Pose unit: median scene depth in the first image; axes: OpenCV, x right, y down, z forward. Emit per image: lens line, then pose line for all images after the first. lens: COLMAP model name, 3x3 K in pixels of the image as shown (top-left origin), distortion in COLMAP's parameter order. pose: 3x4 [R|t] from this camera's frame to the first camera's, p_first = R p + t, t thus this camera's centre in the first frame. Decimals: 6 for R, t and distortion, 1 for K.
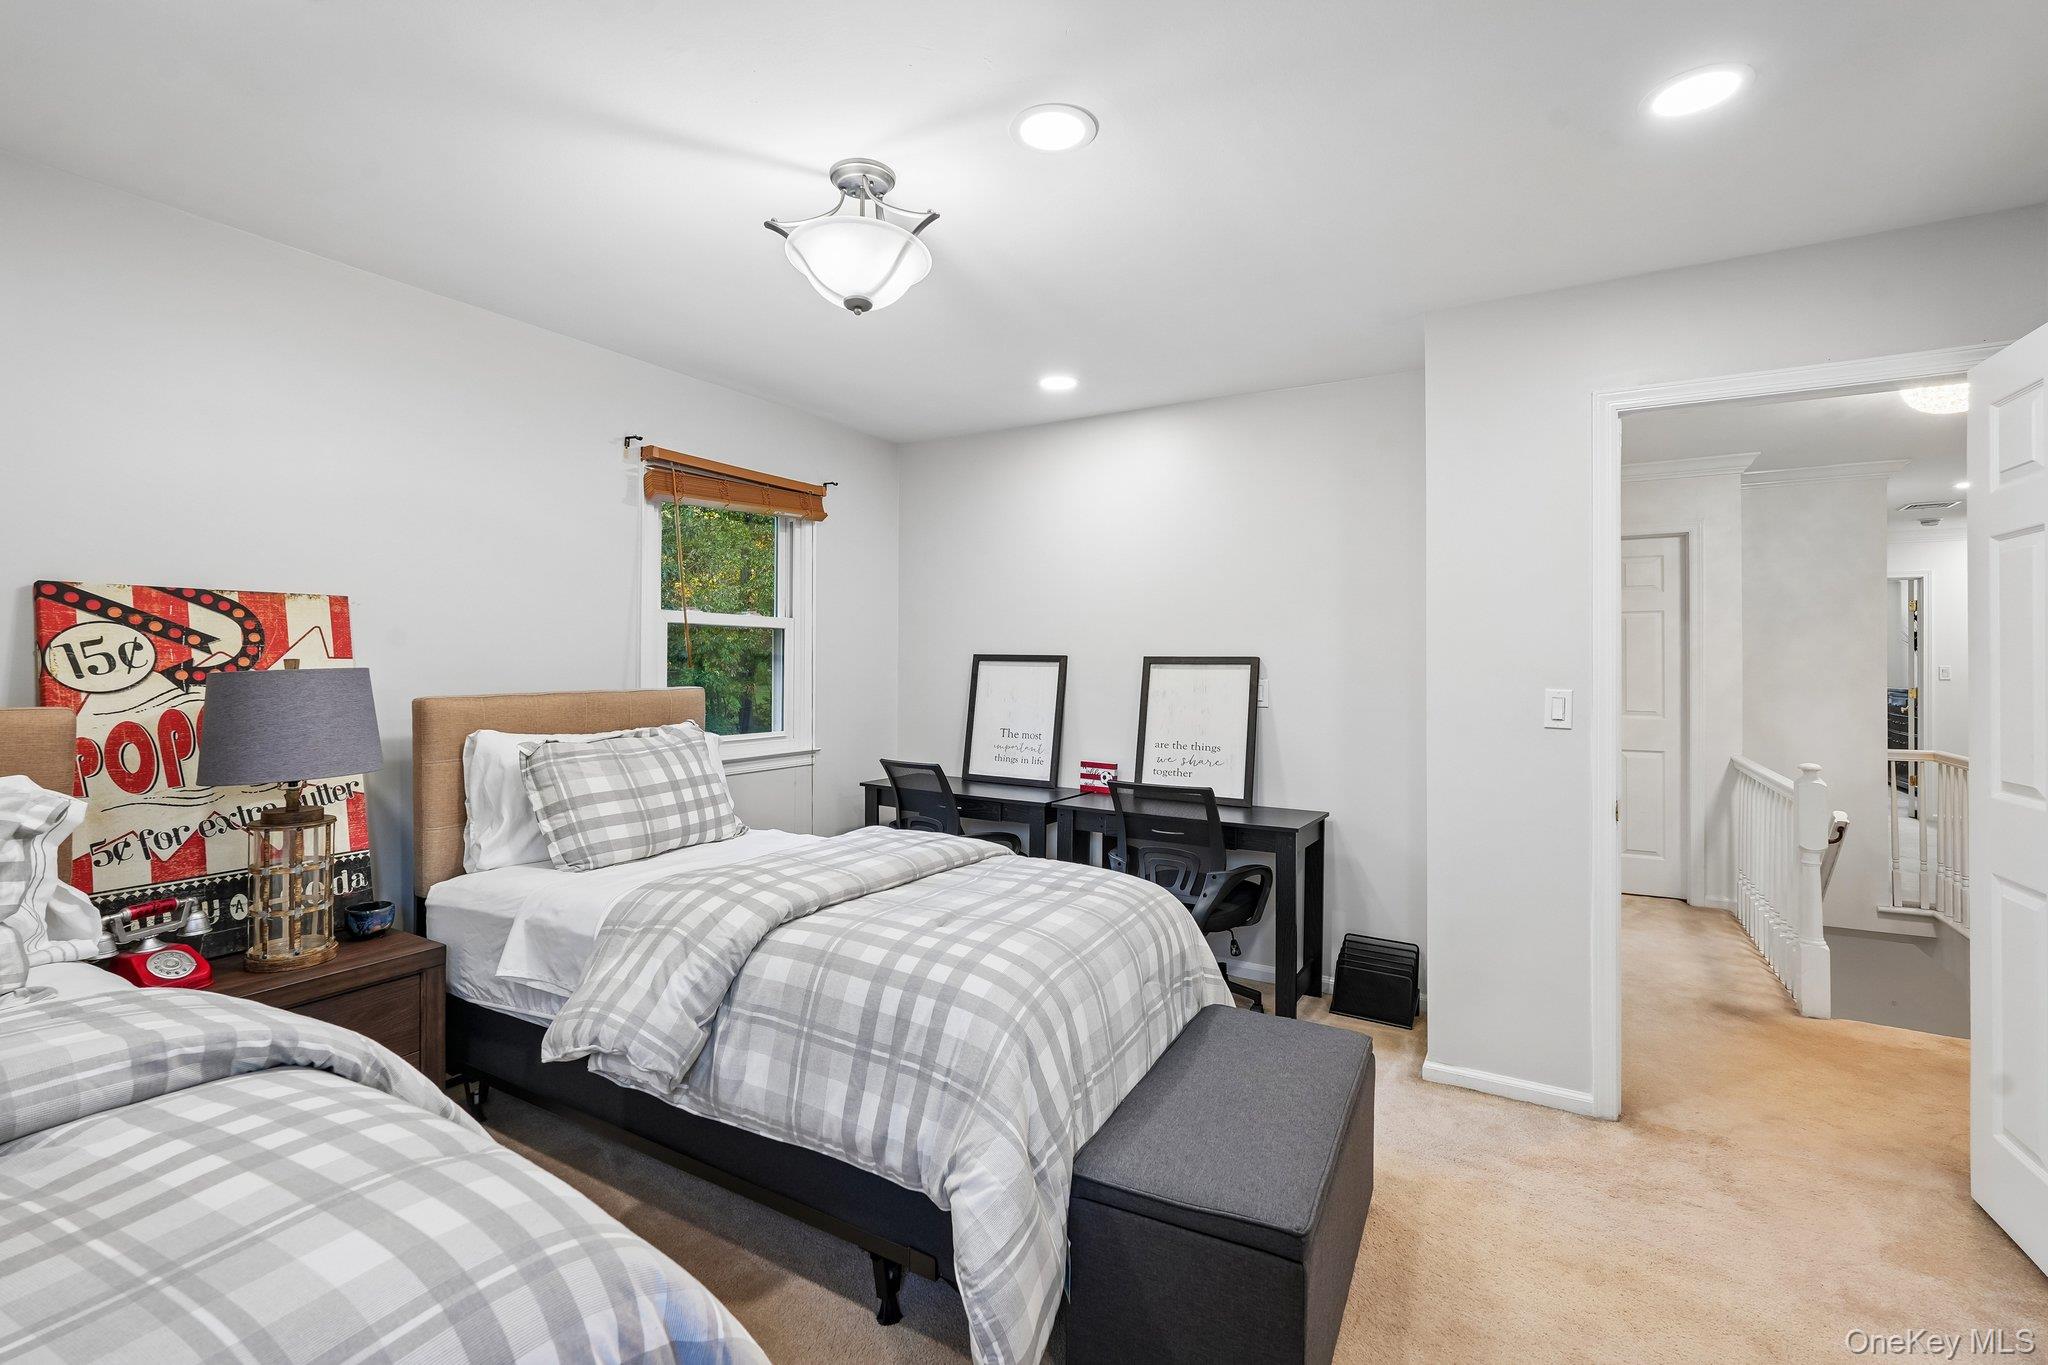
lens RADIAL K [[915.6, 0, 1022.6], [0, 915.6, 660.6], [0, 0, 1]] dist [-0.002894, -0.000490]
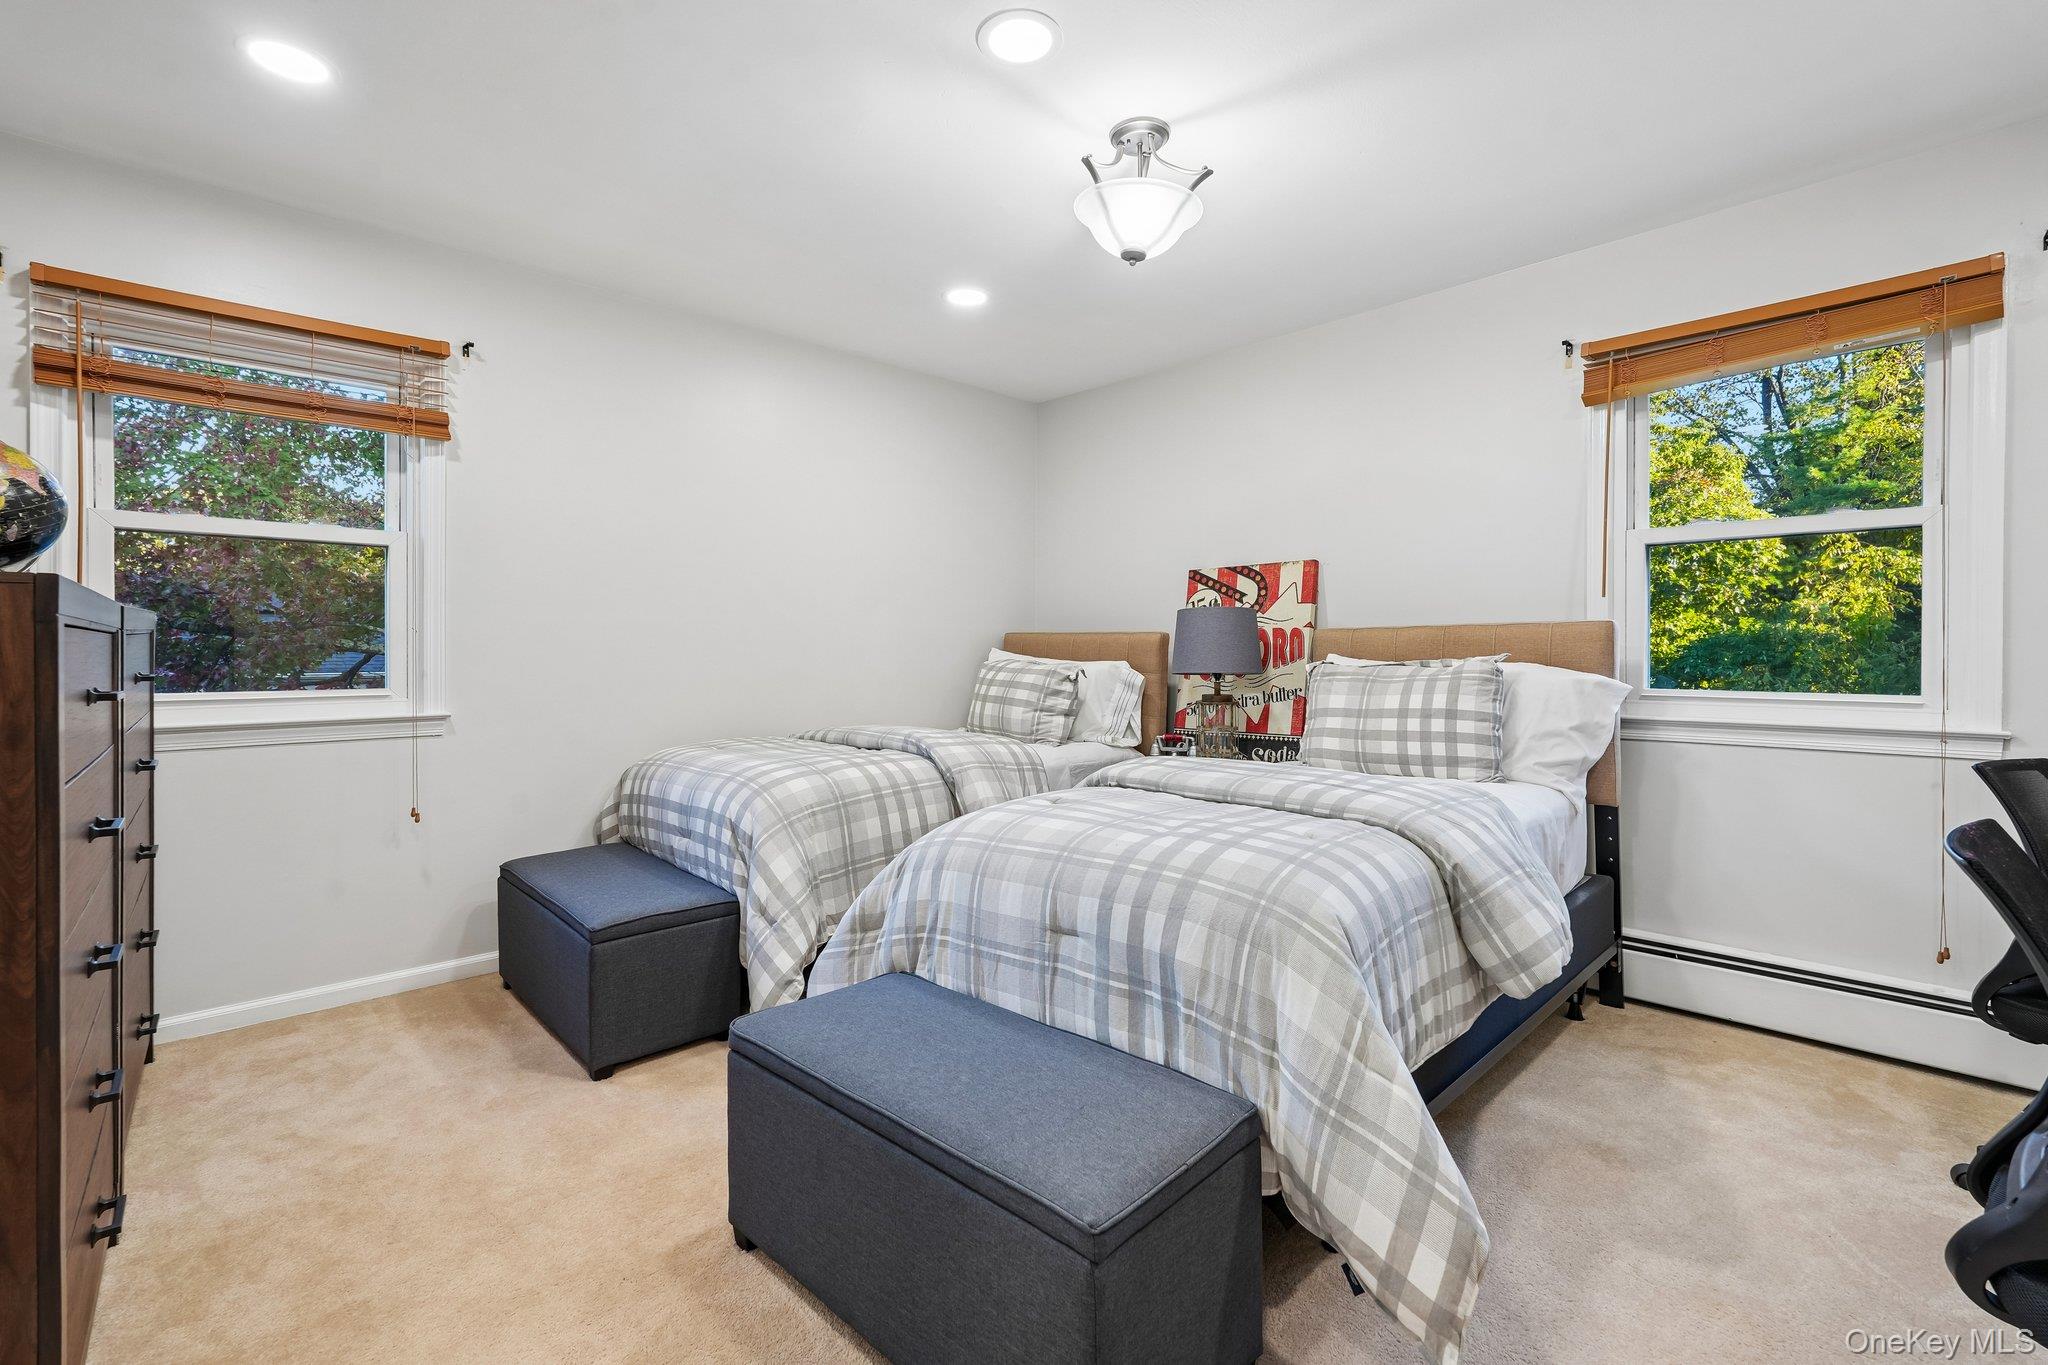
lens RADIAL K [[915.6, 0, 1021.3], [0, 915.6, 665.6], [0, 0, 1]] dist [-0.002894, -0.000490]
pose [[-0.247525, 0.010031, -0.968829, 0.824763], [0.004882, 0.999947, 0.009105, 0.087361], [0.968869, -0.002476, -0.247561, 1.002466]]
